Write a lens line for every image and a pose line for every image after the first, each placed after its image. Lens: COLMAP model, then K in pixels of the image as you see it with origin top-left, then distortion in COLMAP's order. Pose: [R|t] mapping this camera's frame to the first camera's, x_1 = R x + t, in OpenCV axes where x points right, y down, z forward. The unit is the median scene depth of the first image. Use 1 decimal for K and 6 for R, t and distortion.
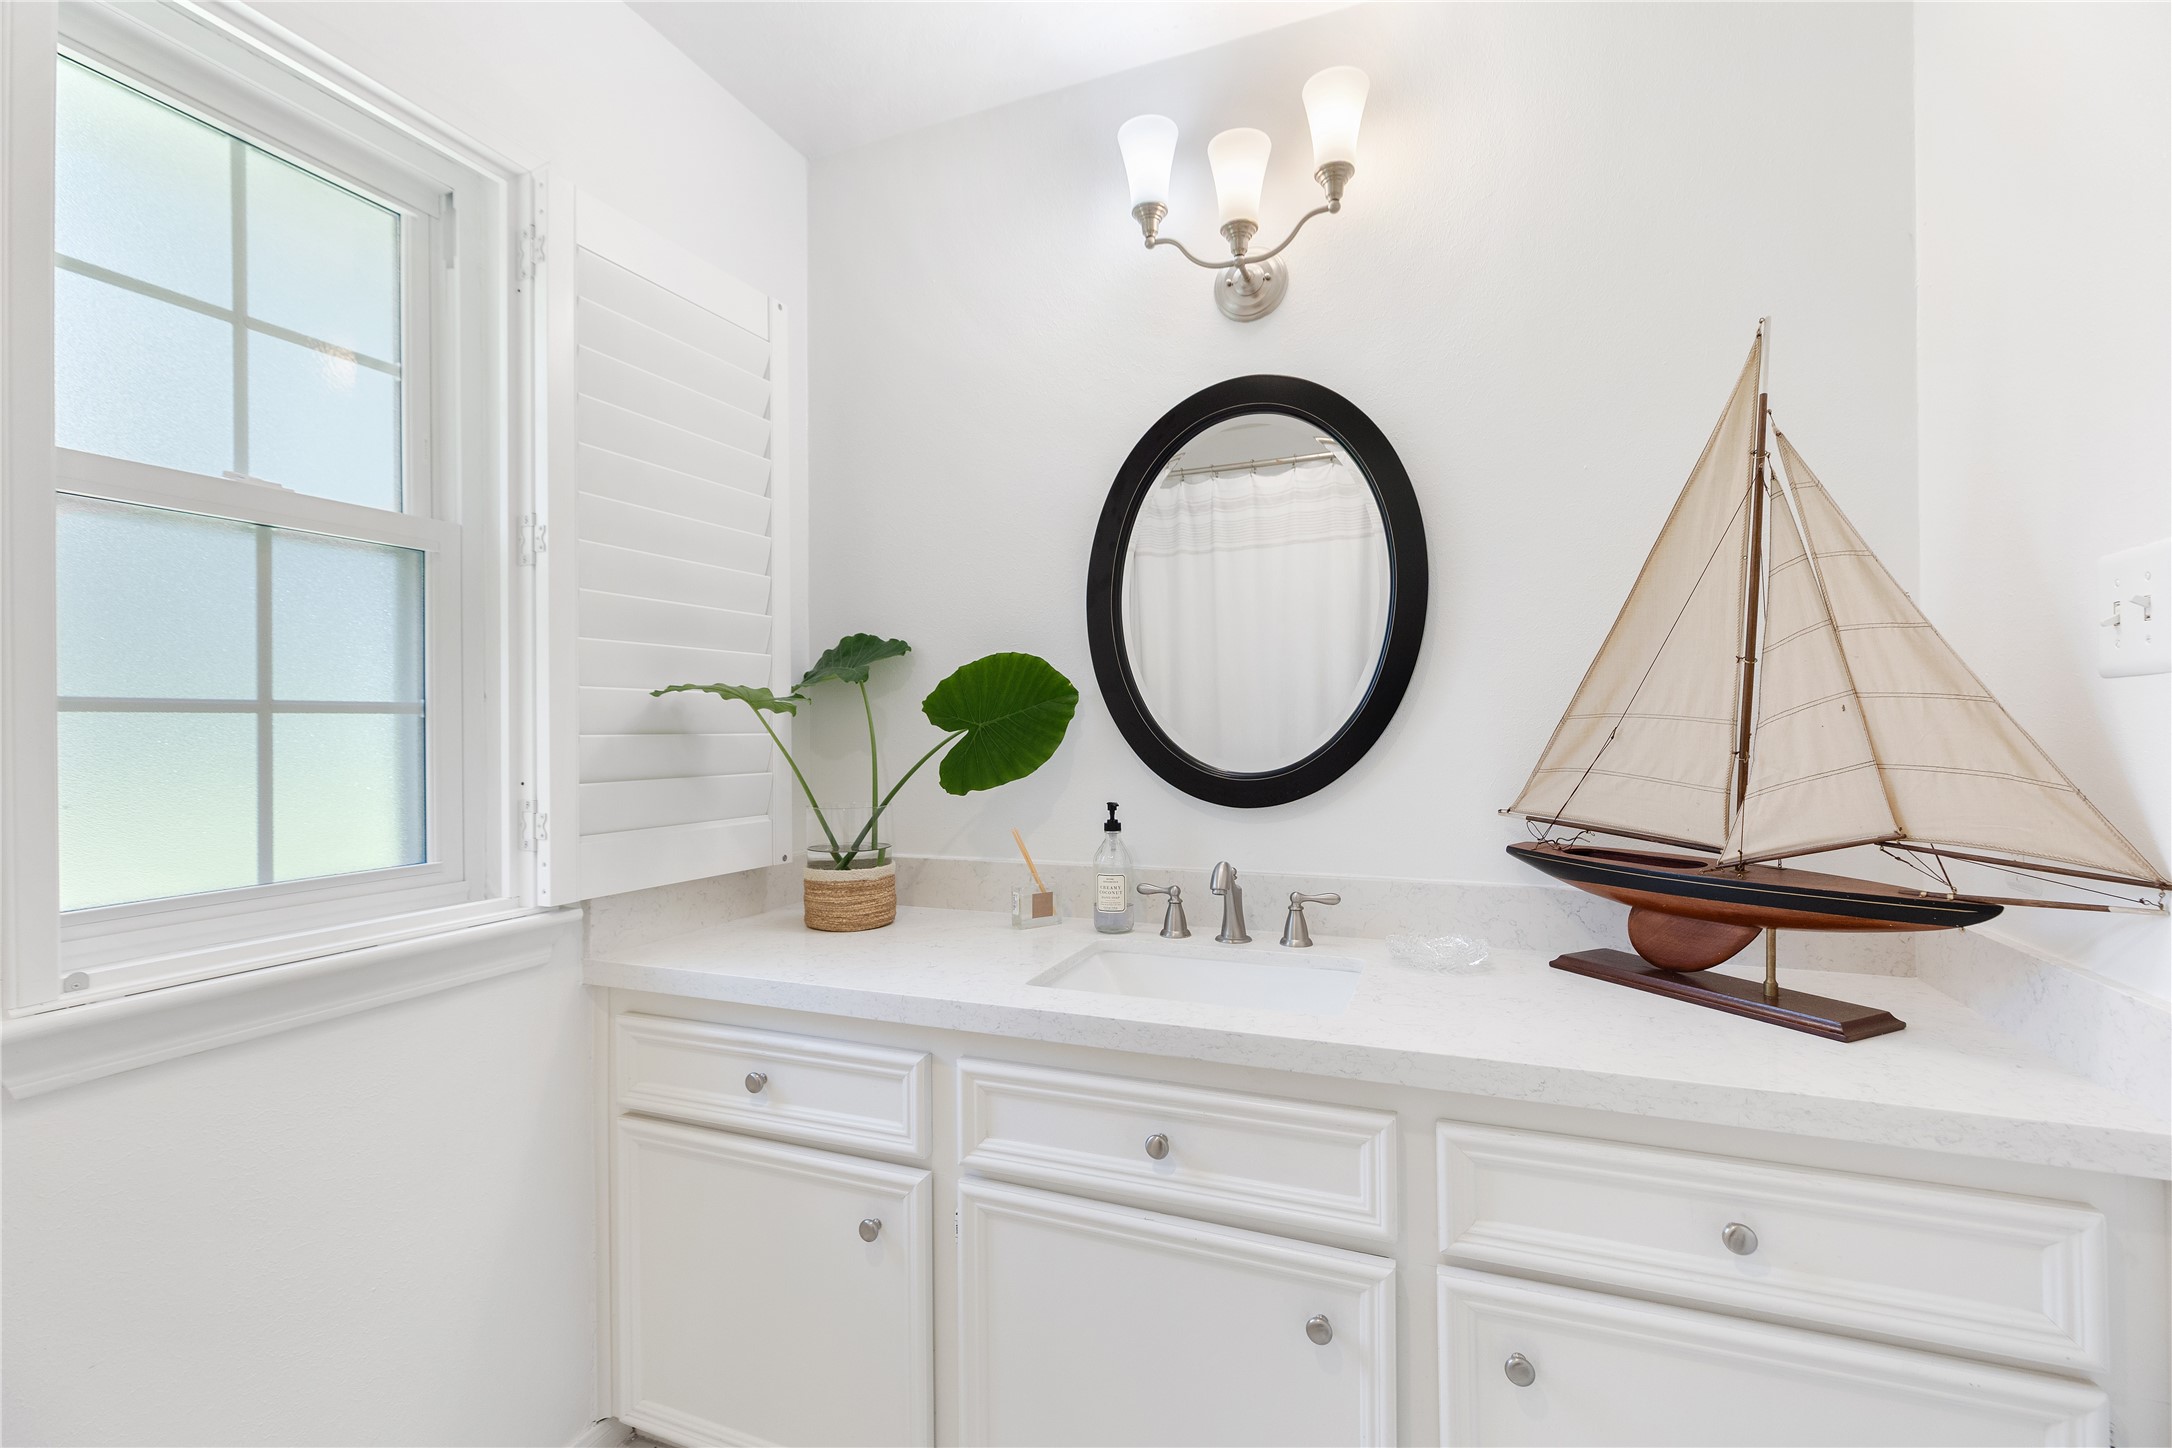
lens RADIAL K [[977.9, 0, 1091.9], [0, 977.9, 721.2], [0, 0, 1]] dist [0.002032, -0.000218]
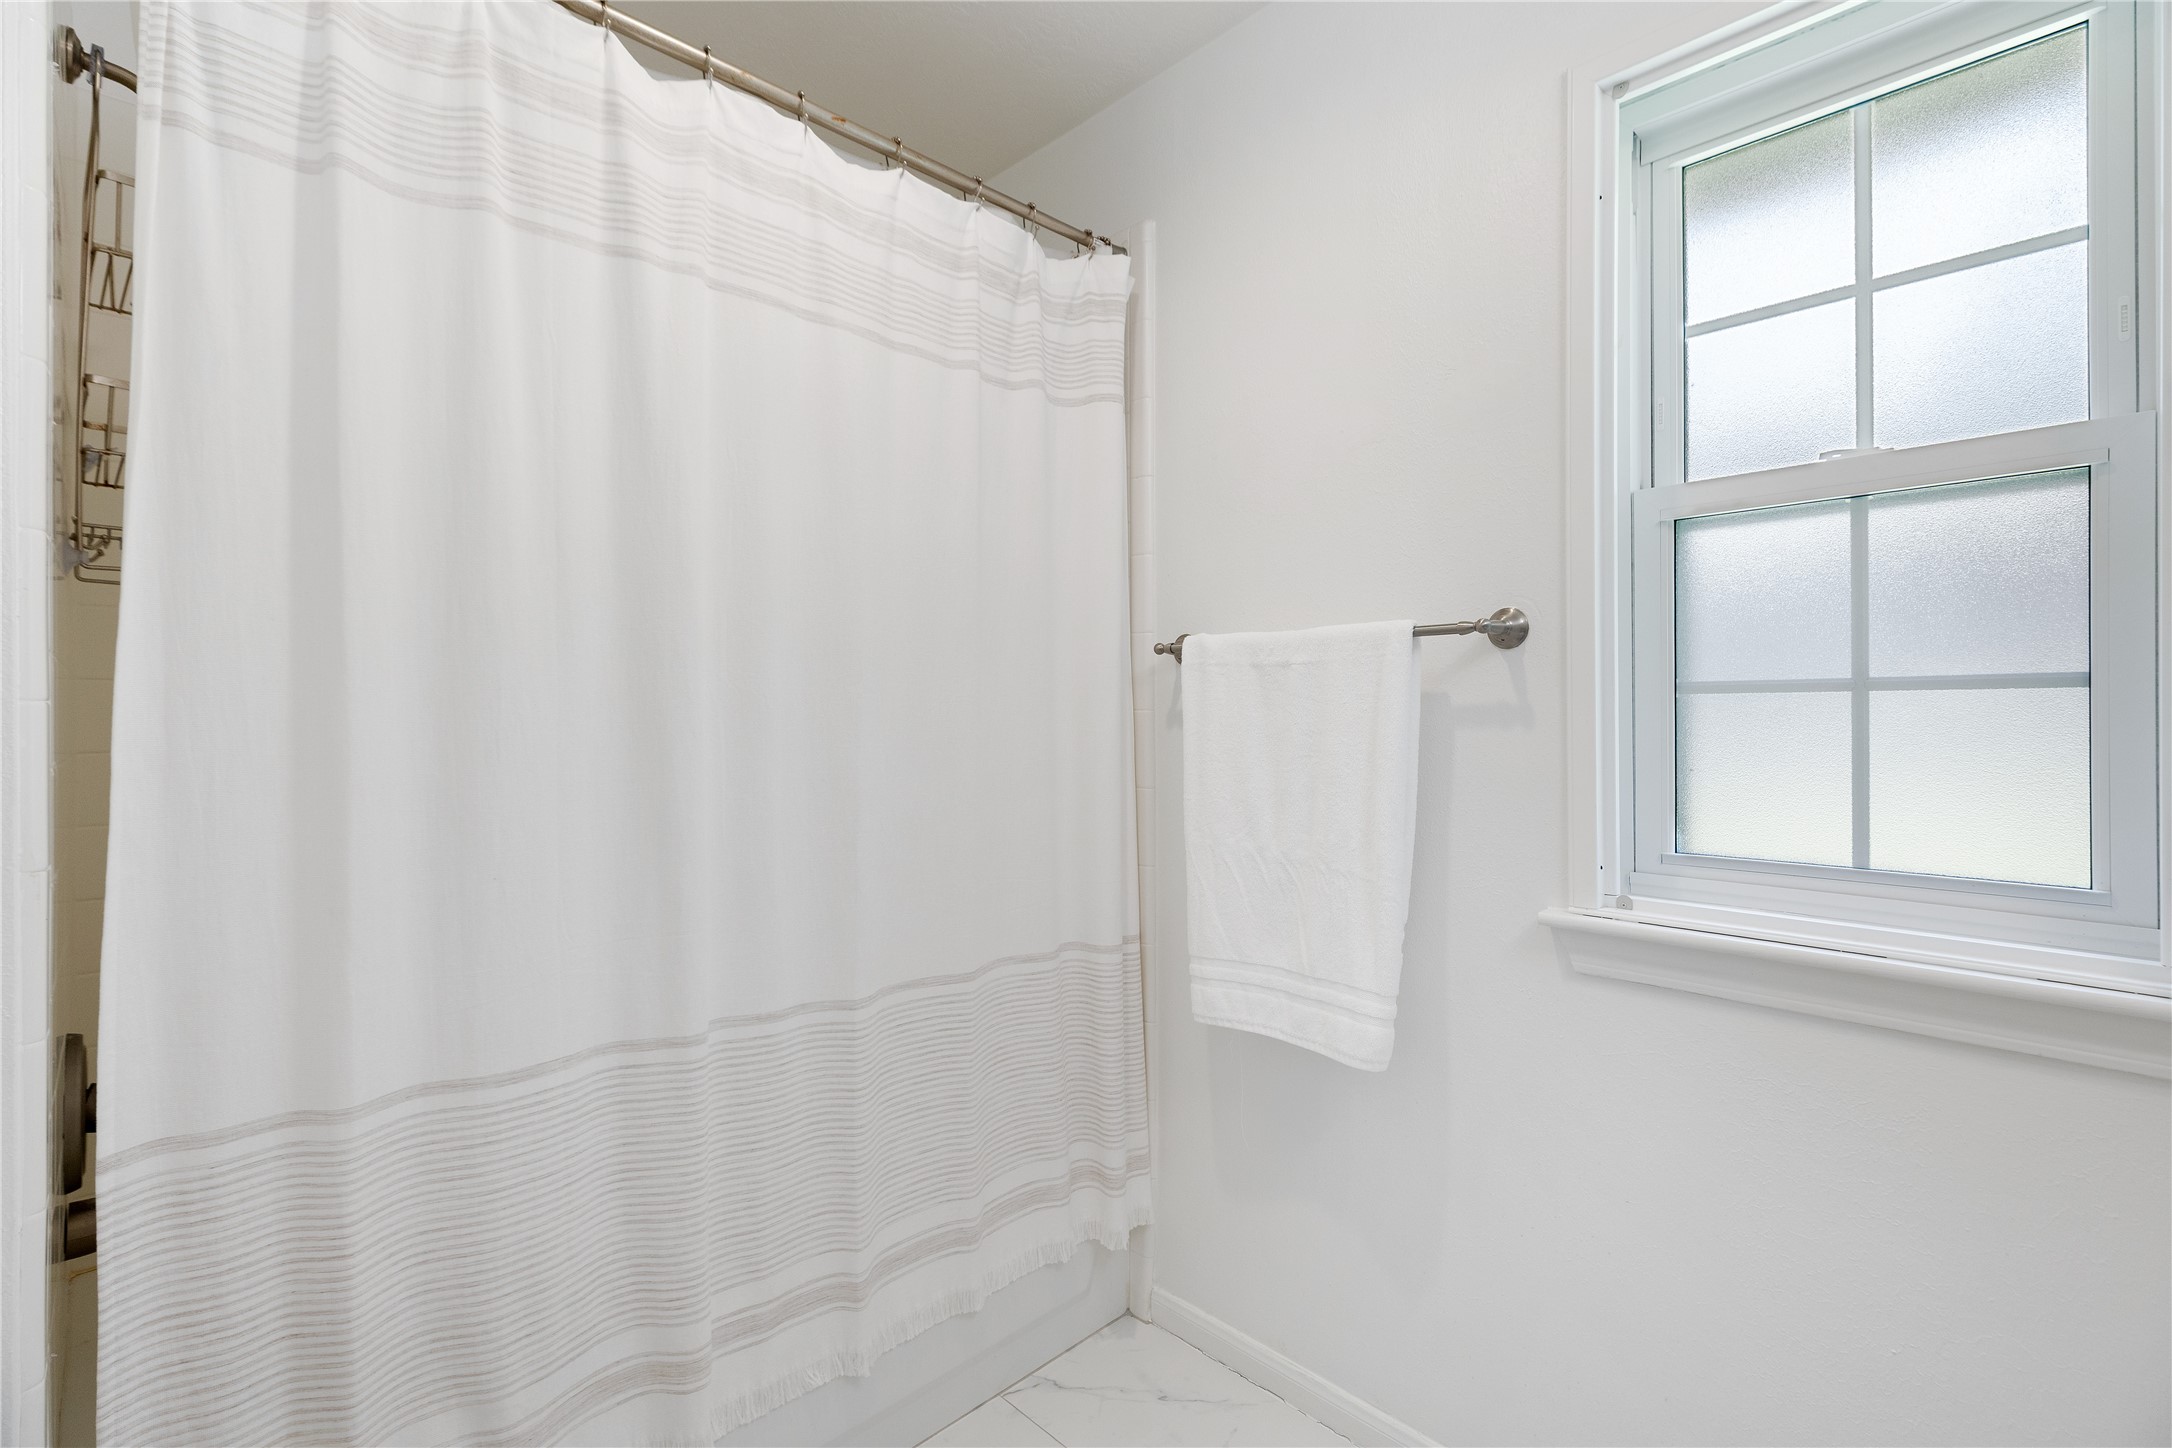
lens RADIAL K [[977.9, 0, 1091.9], [0, 977.9, 721.2], [0, 0, 1]] dist [0.002032, -0.000218]
pose [[-0.406042, 0.011980, -0.913776, 0.349558], [0.011479, 0.999902, 0.008008, 0.005127], [0.913782, -0.007237, -0.406140, 0.703891]]
